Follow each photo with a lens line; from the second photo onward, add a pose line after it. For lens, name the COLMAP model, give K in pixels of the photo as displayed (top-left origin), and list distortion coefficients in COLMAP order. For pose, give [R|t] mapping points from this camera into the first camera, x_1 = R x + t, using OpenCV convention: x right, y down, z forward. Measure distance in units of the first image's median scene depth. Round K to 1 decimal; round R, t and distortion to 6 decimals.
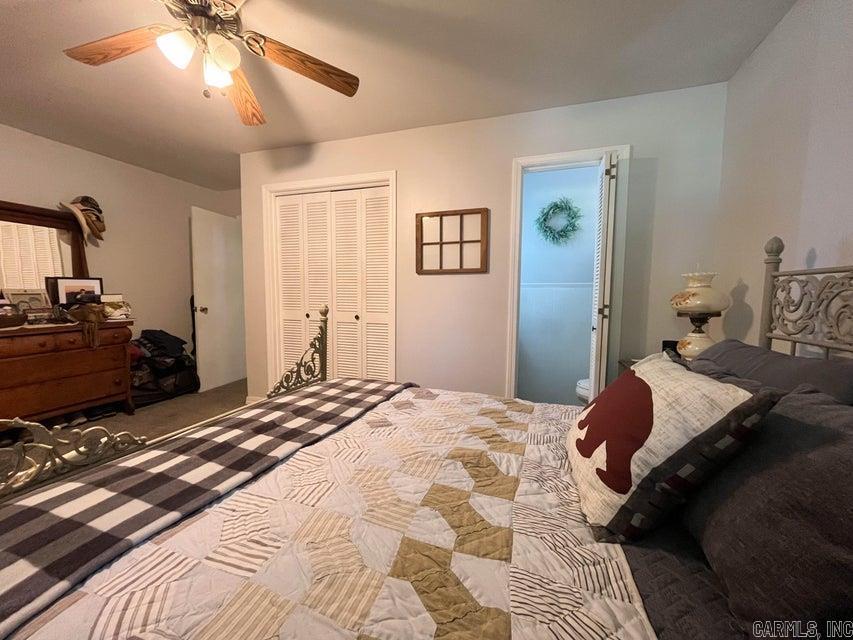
lens RADIAL K [[357.8, 0, 425.3], [0, 357.8, 312.3], [0, 0, 1]] dist [0.003059, -0.000454]
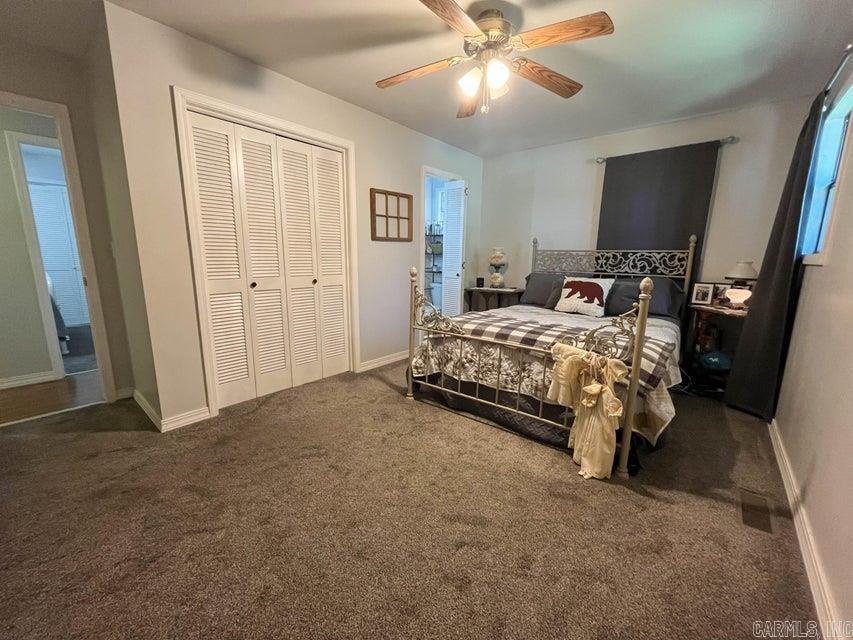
lens RADIAL K [[333.9, 0, 426.4], [0, 333.9, 323.5], [0, 0, 1]] dist [-0.021738, -0.000405]
pose [[0.364566, -0.190598, 0.911462, -1.059304], [0.044749, 0.981283, 0.187300, -0.033894], [-0.930102, -0.027496, 0.366272, 0.420376]]
